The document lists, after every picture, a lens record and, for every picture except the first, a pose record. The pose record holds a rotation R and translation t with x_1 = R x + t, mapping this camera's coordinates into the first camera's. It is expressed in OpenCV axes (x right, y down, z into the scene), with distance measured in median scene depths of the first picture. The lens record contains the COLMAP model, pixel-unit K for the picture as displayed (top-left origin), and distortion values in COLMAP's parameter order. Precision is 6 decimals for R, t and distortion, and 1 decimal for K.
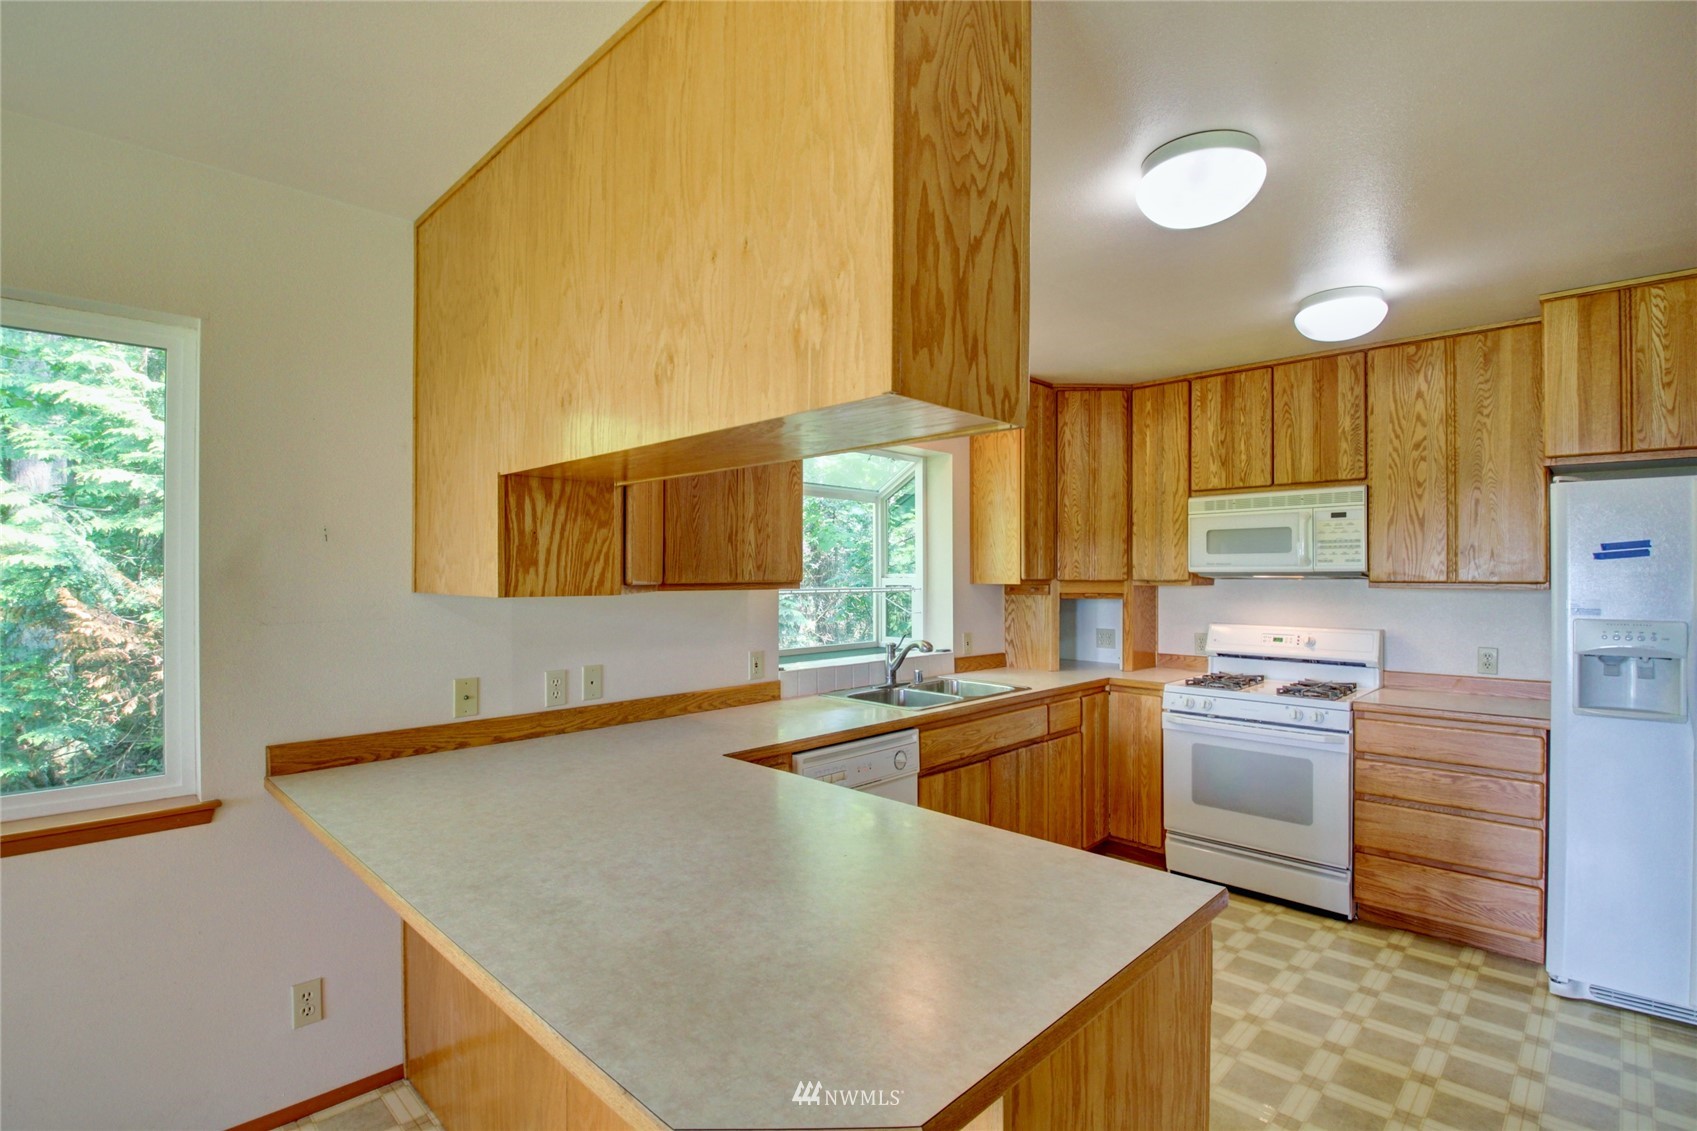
lens RADIAL K [[794.0, 0, 871.7], [0, 794.0, 571.0], [0, 0, 1]] dist [0.005982, -0.017430]
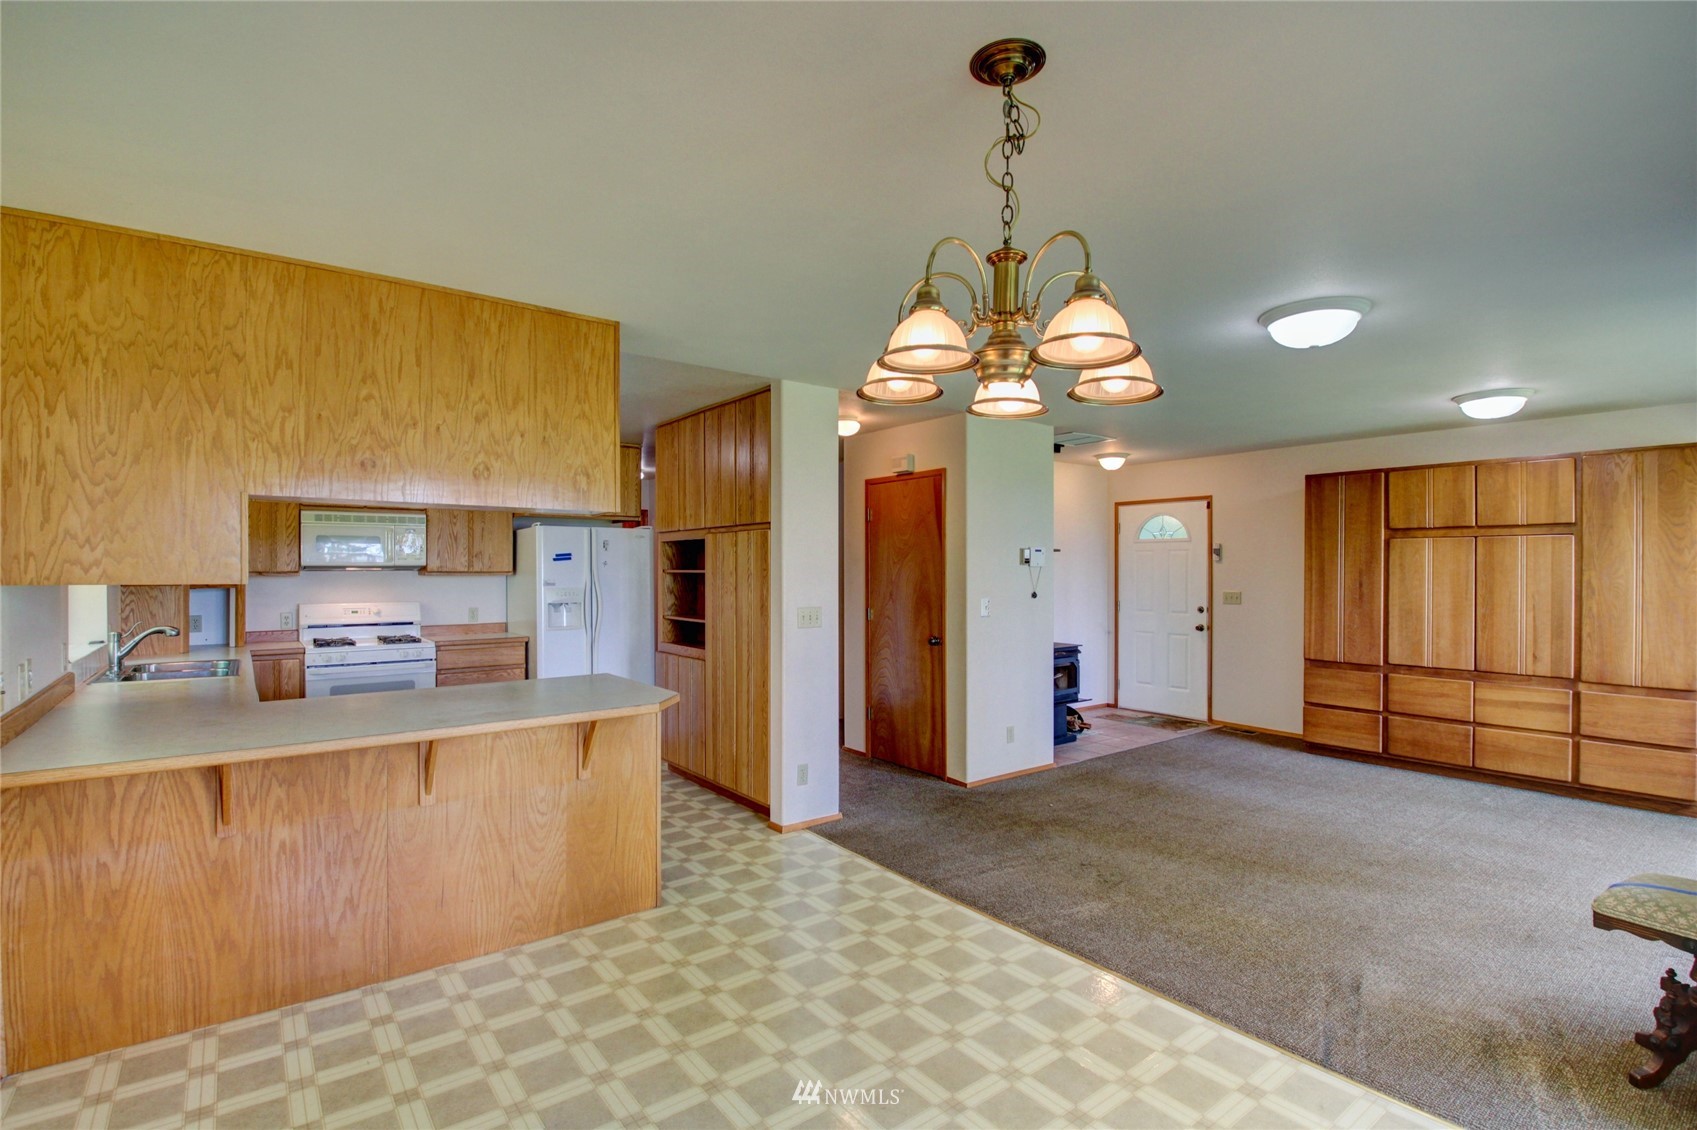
lens RADIAL K [[794.0, 0, 843.6], [0, 794.0, 579.5], [0, 0, 1]] dist [0.005982, -0.017430]
pose [[0.146369, -0.014075, 0.989130, -1.033261], [-0.006894, 0.999860, 0.015248, -0.003205], [-0.989206, -0.009051, 0.146252, -0.128082]]
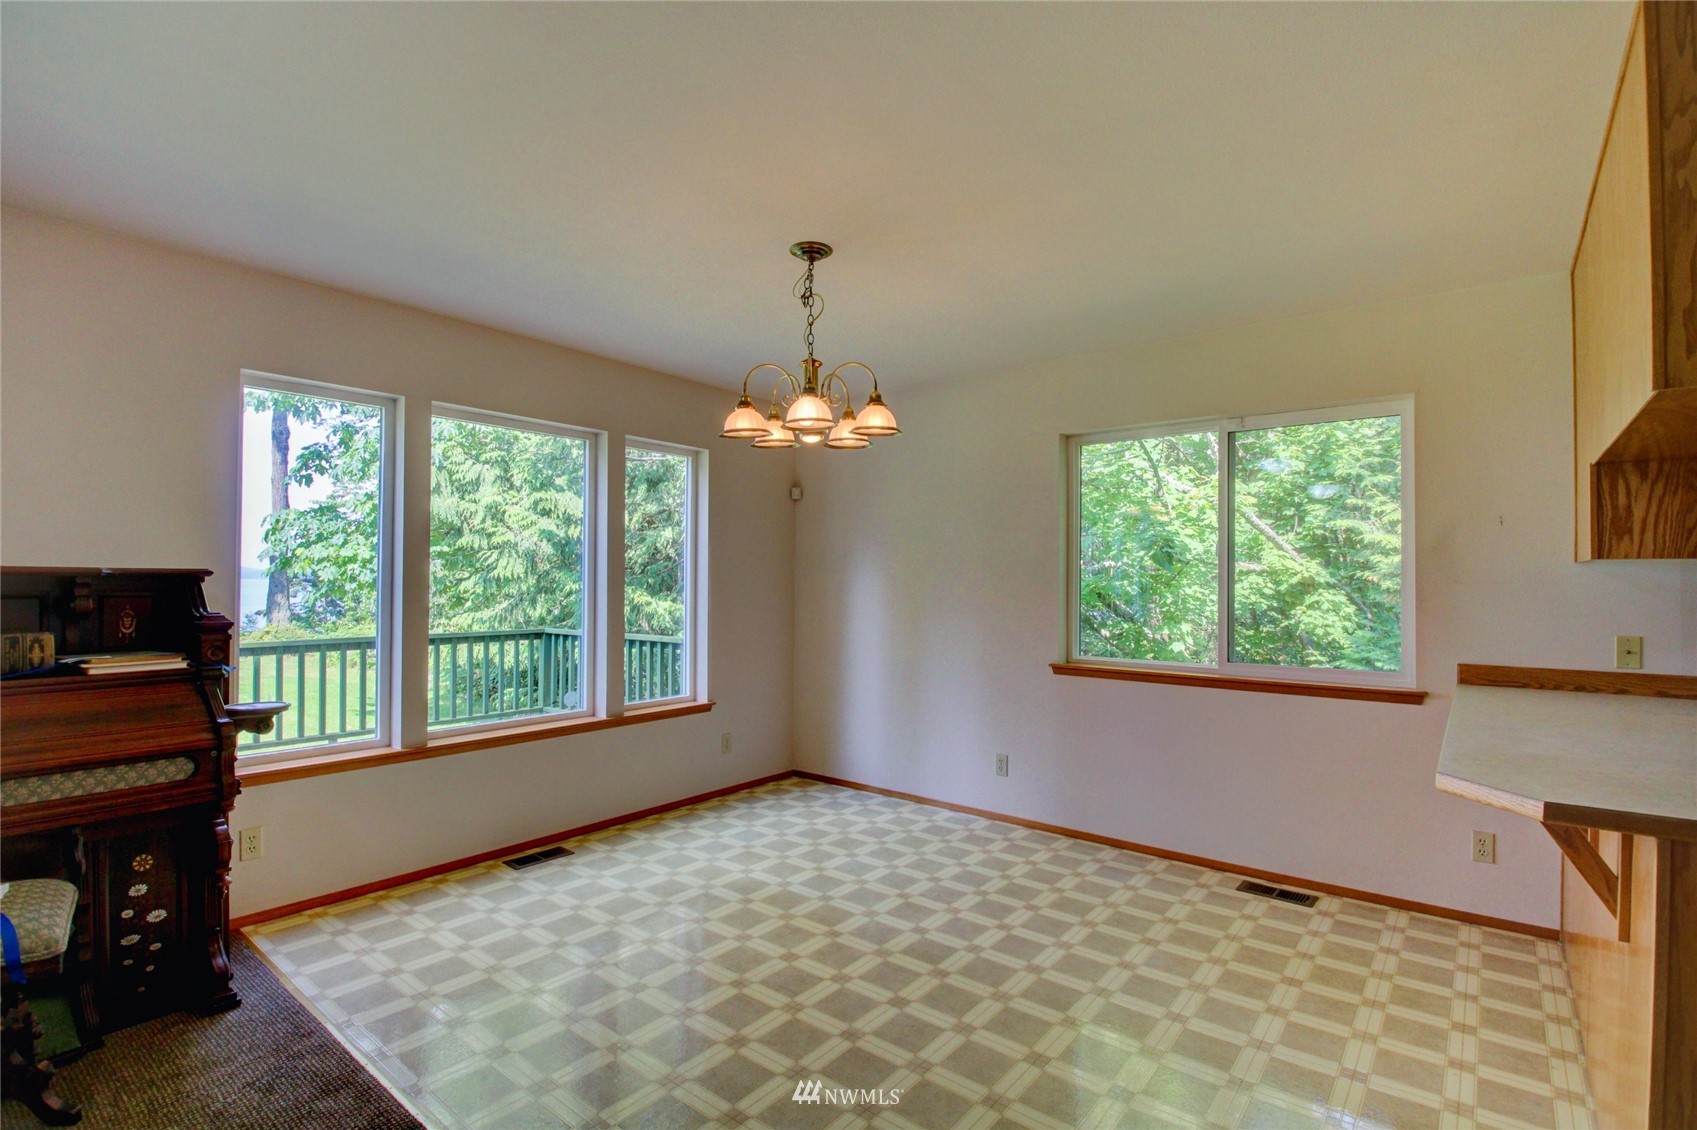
lens RADIAL K [[794.0, 0, 836.7], [0, 794.0, 586.4], [0, 0, 1]] dist [0.005982, -0.017430]
pose [[0.101456, 0.013113, -0.994754, 0.417400], [0.003428, 0.999903, 0.013530, 0.034301], [0.994834, -0.004783, 0.101401, -0.223201]]
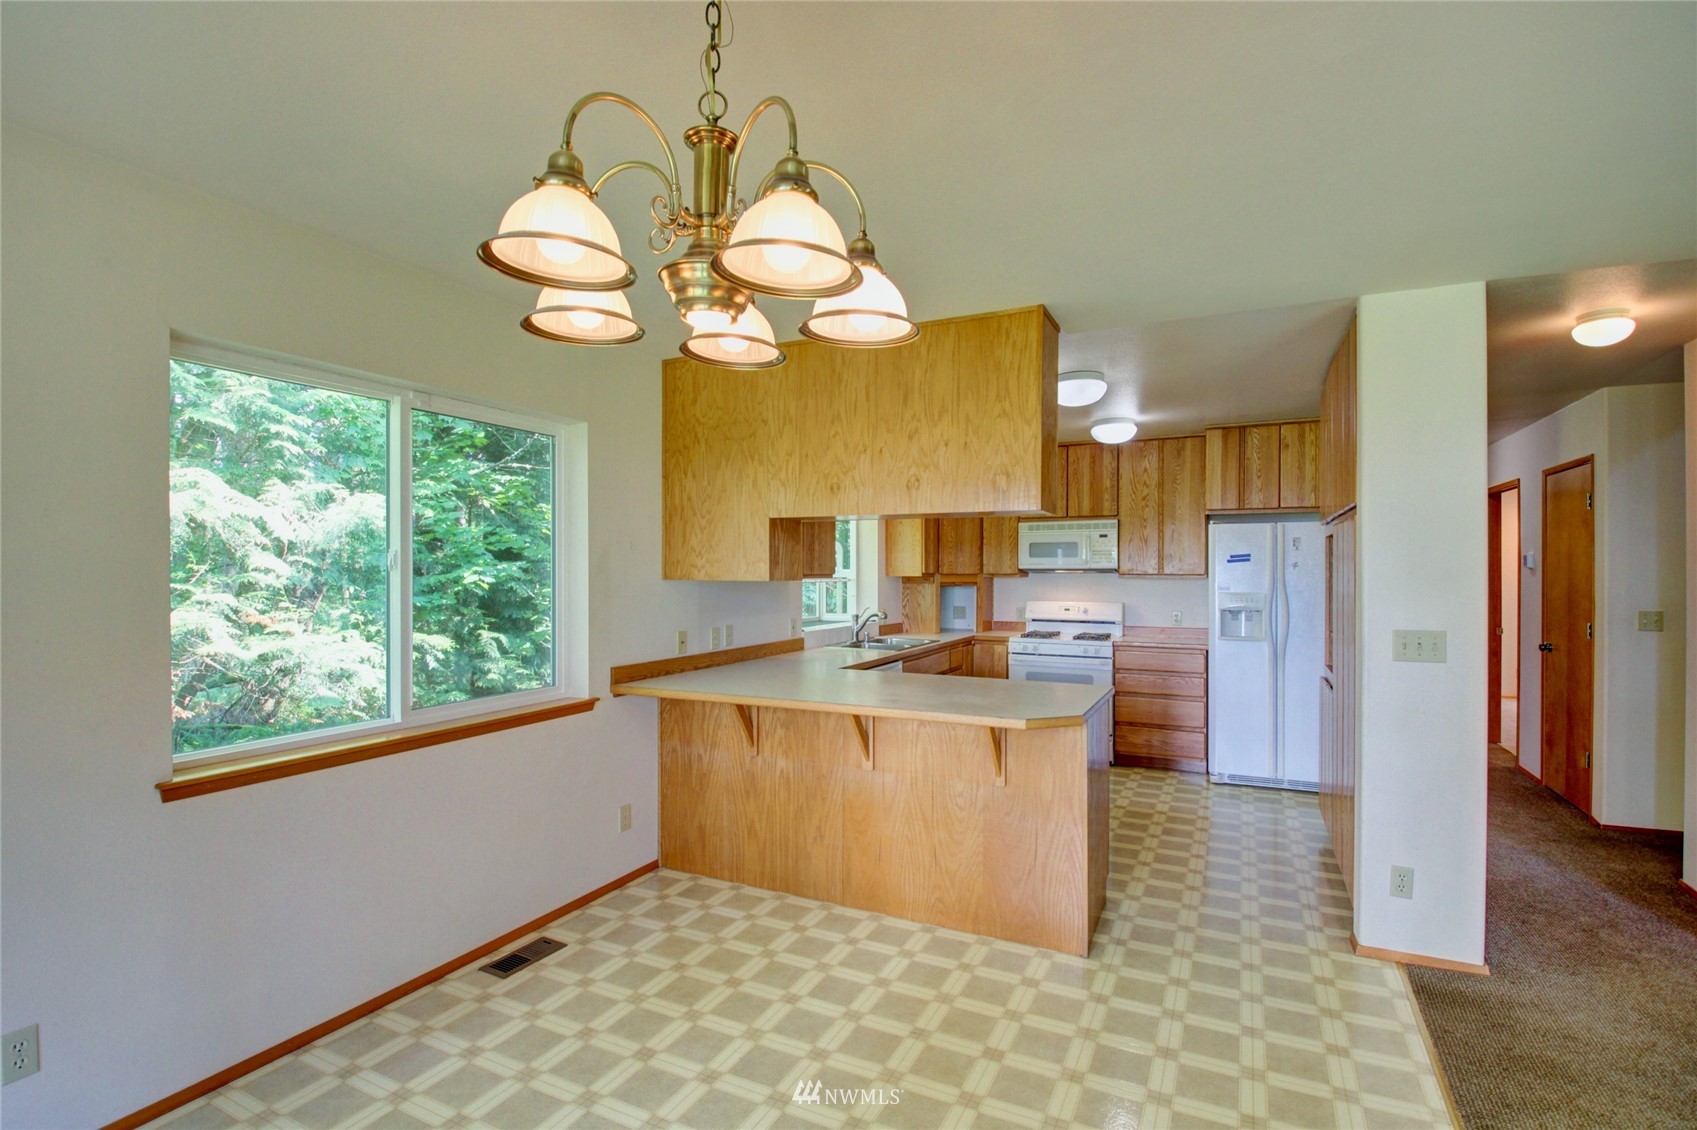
lens RADIAL K [[794.0, 0, 851.9], [0, 794.0, 570.7], [0, 0, 1]] dist [0.005982, -0.017430]
pose [[0.952325, 0.000878, 0.305085, -0.536204], [-0.002712, 0.999981, 0.005589, -0.003604], [-0.305075, -0.006150, 0.952309, -0.557366]]
